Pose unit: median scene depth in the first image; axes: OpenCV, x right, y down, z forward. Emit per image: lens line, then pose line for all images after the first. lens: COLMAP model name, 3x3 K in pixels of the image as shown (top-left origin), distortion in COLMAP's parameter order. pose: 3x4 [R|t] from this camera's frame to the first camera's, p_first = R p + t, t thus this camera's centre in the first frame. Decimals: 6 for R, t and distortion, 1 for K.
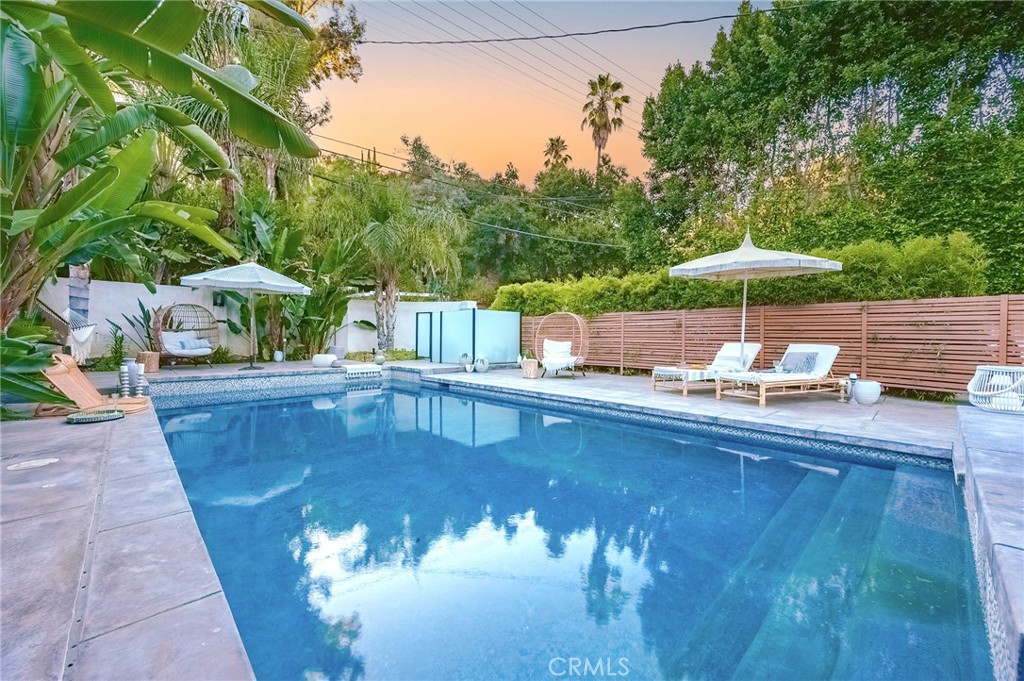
lens RADIAL K [[408.3, 0, 513.1], [0, 408.3, 340.3], [0, 0, 1]] dist [-0.000294, 0.000202]
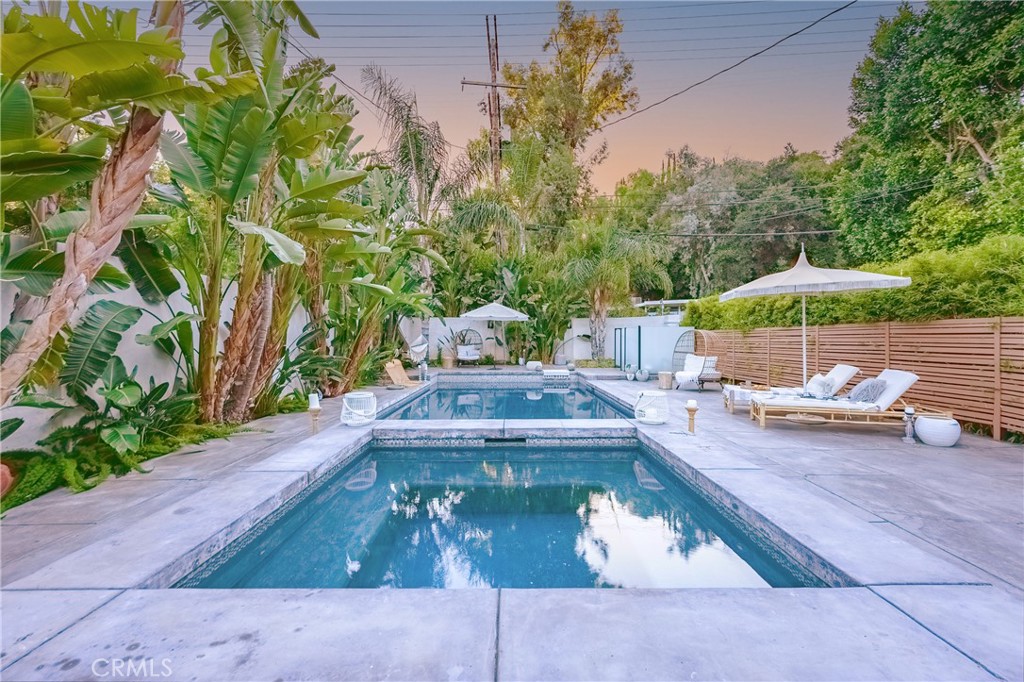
lens RADIAL K [[411.1, 0, 509.1], [0, 411.1, 340.1], [0, 0, 1]] dist [-0.000402, -0.000091]
pose [[0.728710, -0.004316, -0.684809, 0.489403], [-0.001902, 0.999964, -0.008326, -0.030260], [0.684820, 0.007370, 0.728675, -0.121386]]
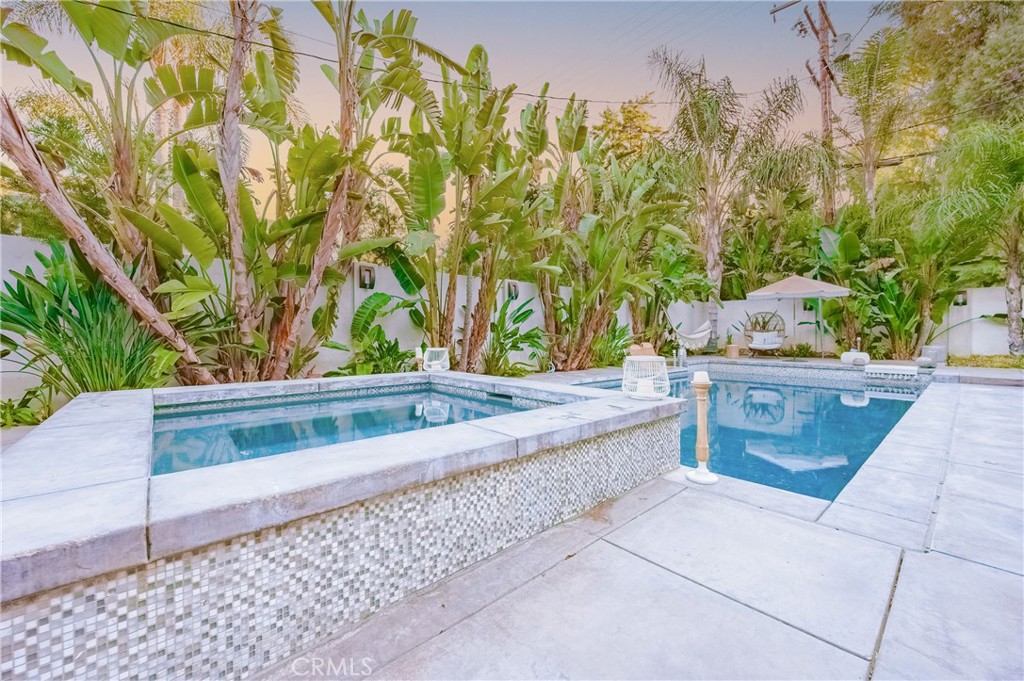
lens RADIAL K [[408.3, 0, 514.2], [0, 408.3, 338.4], [0, 0, 1]] dist [-0.000294, 0.000202]
pose [[-0.029250, 0.004127, -0.999564, 0.615963], [-0.009893, 0.999941, 0.004418, 0.003635], [0.999523, 0.010018, -0.029208, 0.185825]]
